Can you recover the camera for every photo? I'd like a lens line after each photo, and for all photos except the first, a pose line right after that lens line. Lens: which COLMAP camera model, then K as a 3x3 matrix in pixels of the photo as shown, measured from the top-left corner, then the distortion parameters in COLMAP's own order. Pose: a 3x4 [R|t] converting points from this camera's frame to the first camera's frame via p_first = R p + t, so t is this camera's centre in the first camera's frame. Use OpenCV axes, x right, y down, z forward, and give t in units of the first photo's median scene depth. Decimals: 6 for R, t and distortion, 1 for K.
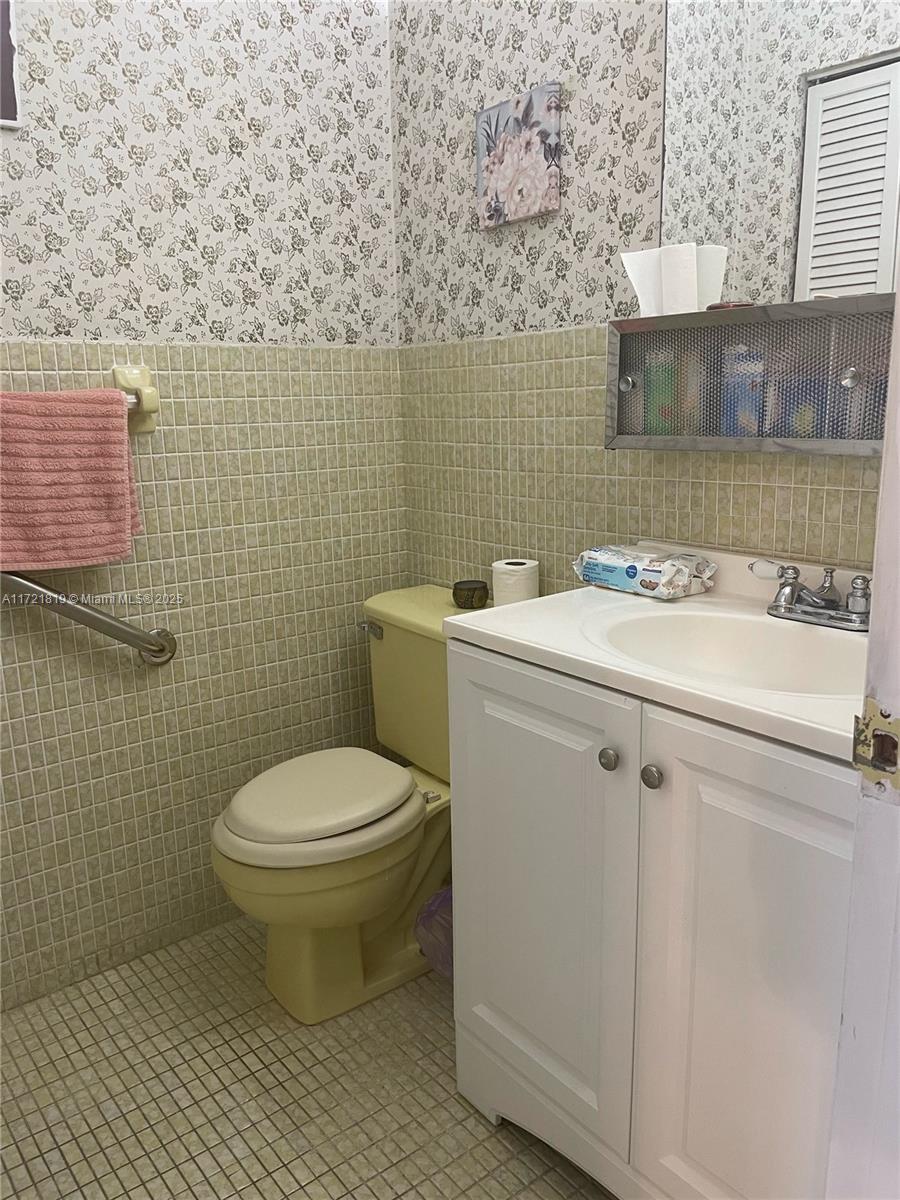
lens RADIAL K [[907.7, 0, 451.4], [0, 907.7, 598.2], [0, 0, 1]] dist [0.082052, -0.115772]
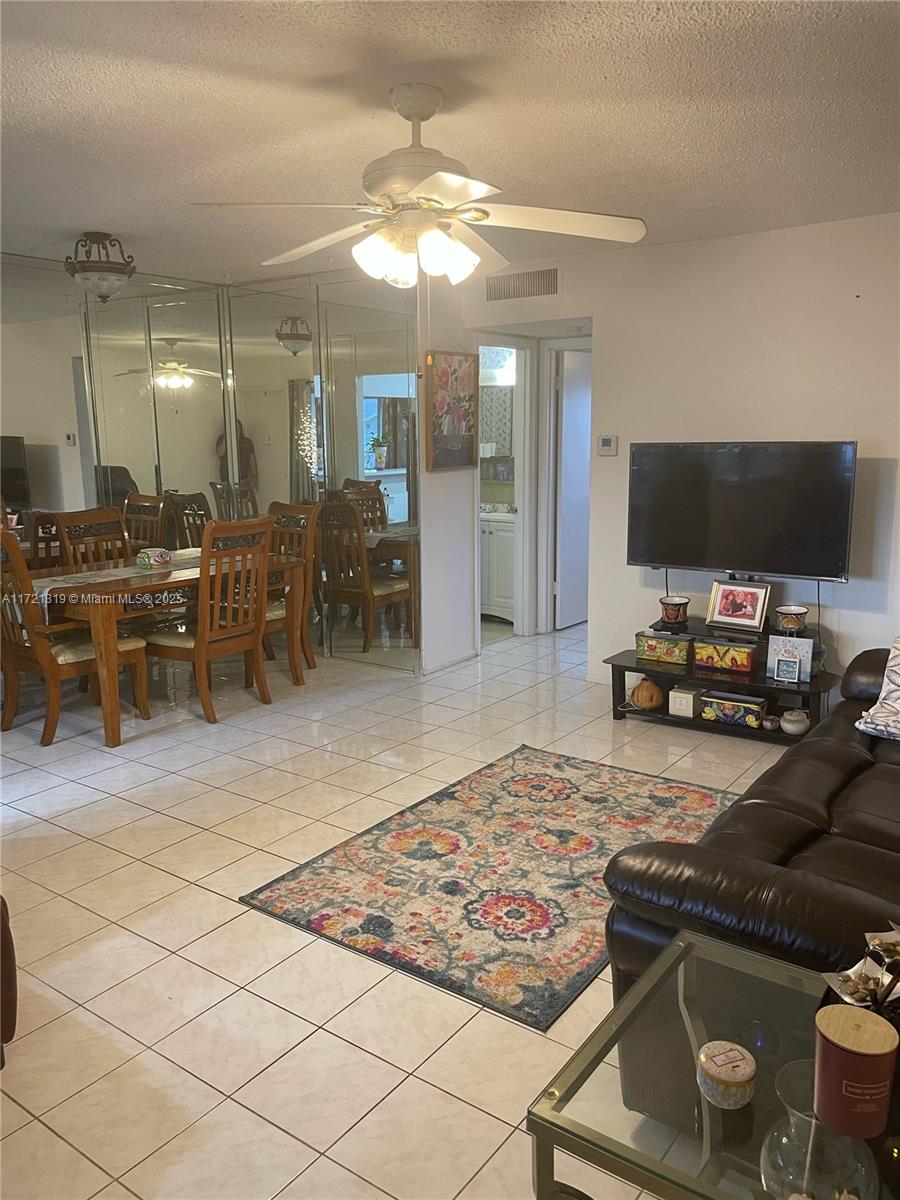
lens RADIAL K [[907.7, 0, 456.2], [0, 907.7, 599.0], [0, 0, 1]] dist [0.099715, -0.144547]
pose [[0.964622, -0.036368, 0.261116, -1.276556], [0.044874, 0.998636, -0.026685, 0.611416], [-0.259790, 0.037458, 0.964938, -3.825211]]
